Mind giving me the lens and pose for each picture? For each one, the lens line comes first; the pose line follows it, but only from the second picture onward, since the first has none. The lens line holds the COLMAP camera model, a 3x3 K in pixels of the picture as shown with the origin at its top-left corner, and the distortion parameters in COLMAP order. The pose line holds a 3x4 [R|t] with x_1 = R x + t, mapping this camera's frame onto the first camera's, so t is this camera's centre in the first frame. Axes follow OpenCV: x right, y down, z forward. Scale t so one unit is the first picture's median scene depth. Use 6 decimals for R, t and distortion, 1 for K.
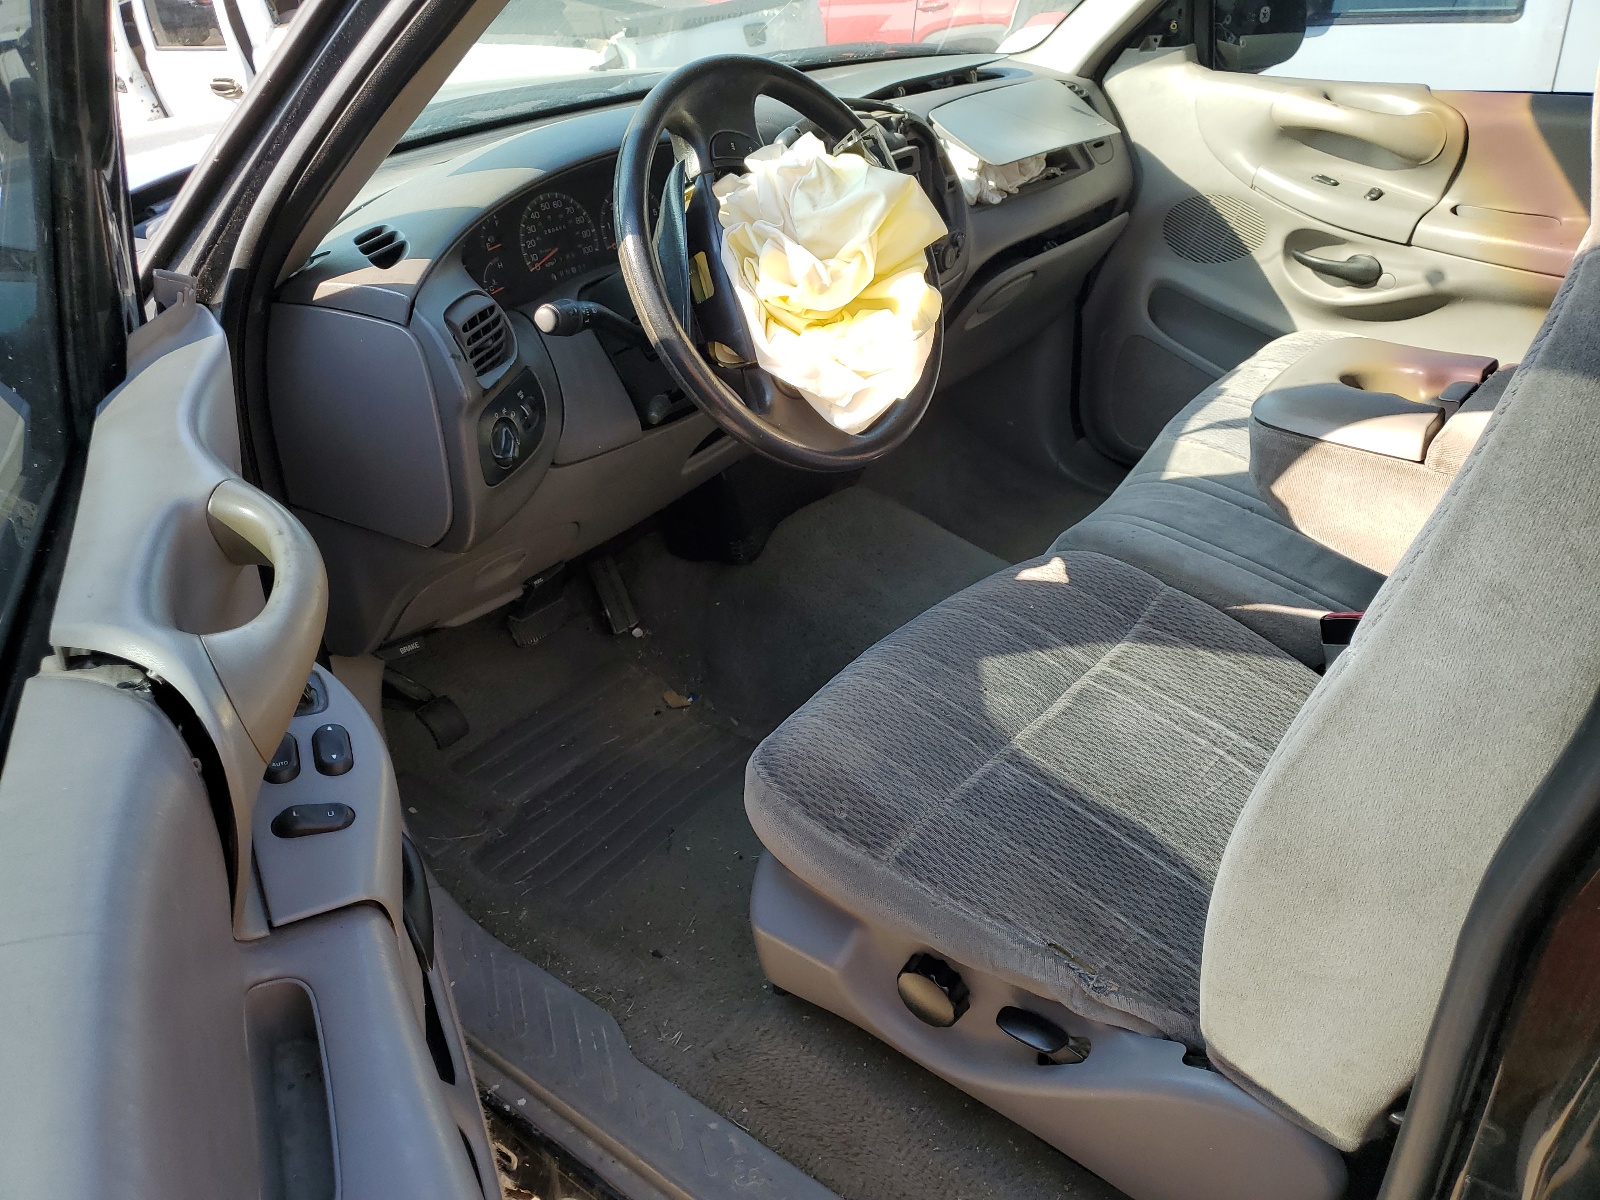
lens RADIAL K [[1215.5, 0, 800.5], [0, 1215.5, 600.6], [0, 0, 1]] dist [0.002673, -0.008645]
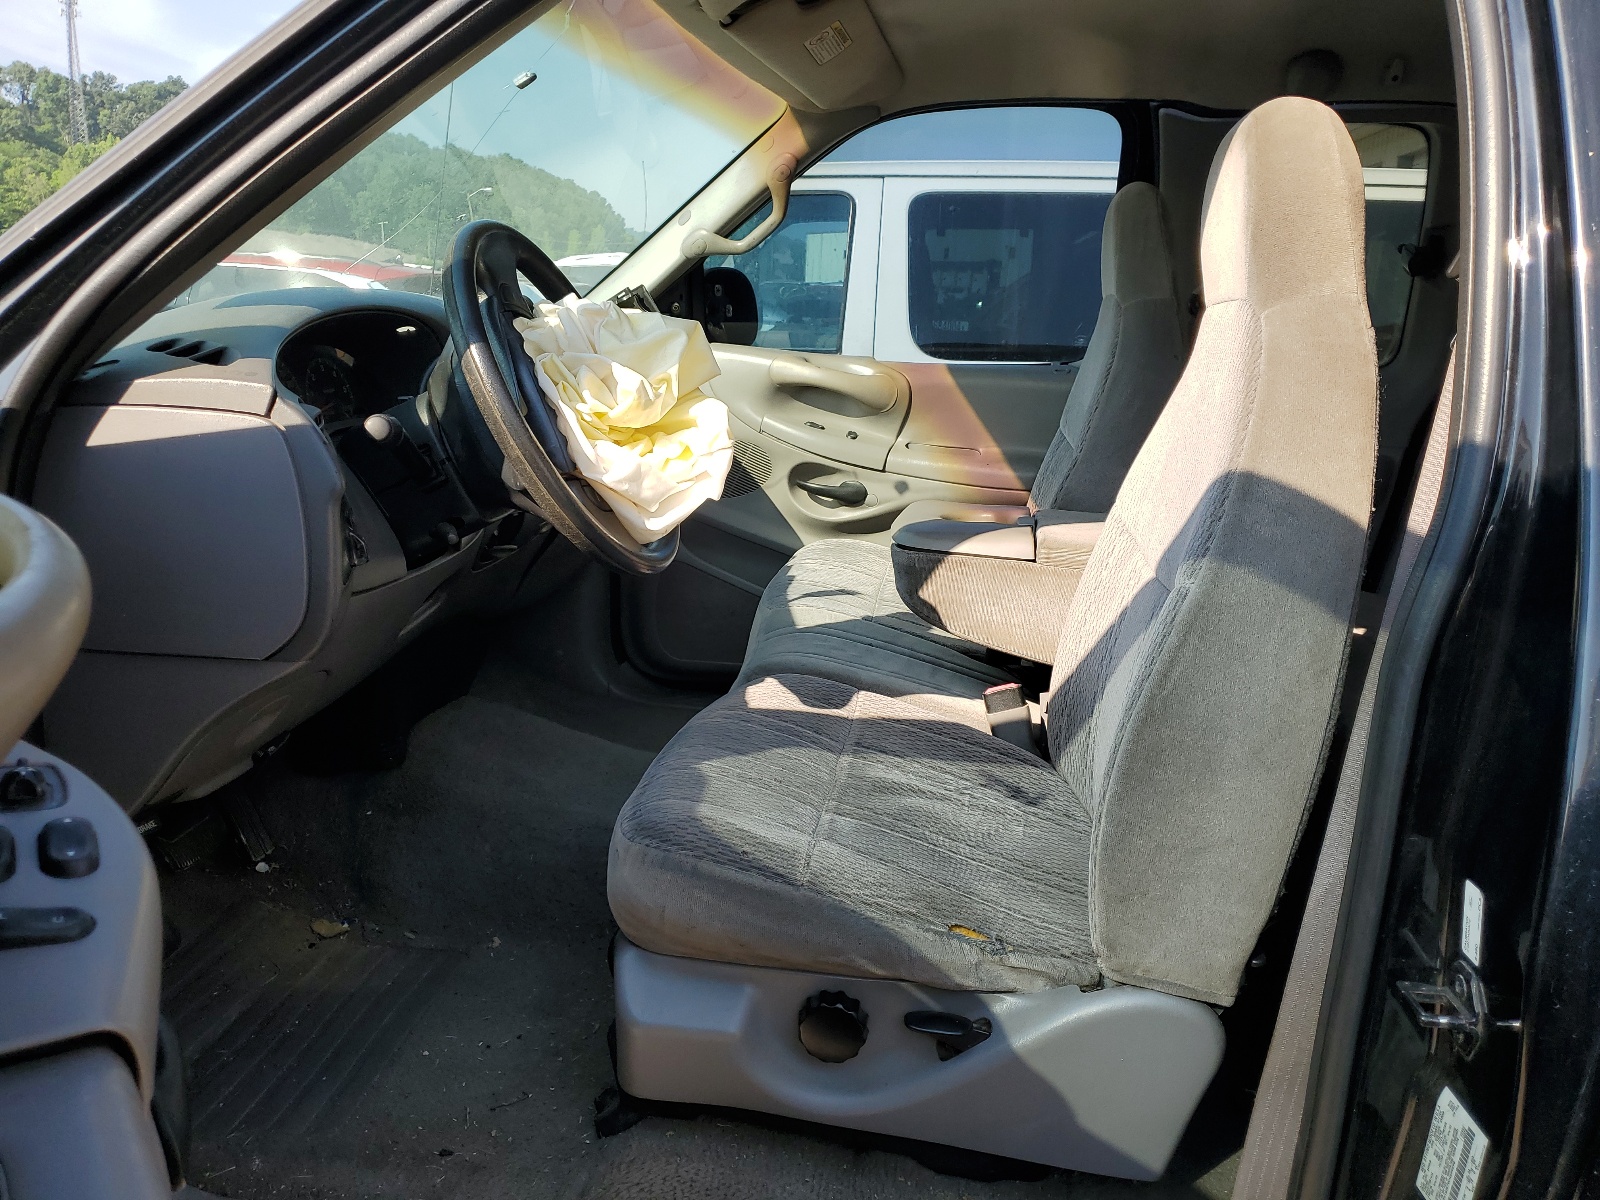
lens RADIAL K [[1215.5, 0, 800.4], [0, 1215.5, 598.3], [0, 0, 1]] dist [0.002673, -0.008645]
pose [[0.855245, -0.042830, 0.516451, -0.251131], [0.184474, 0.956461, -0.226169, 0.113078], [-0.484279, 0.288702, 0.825909, 0.020080]]
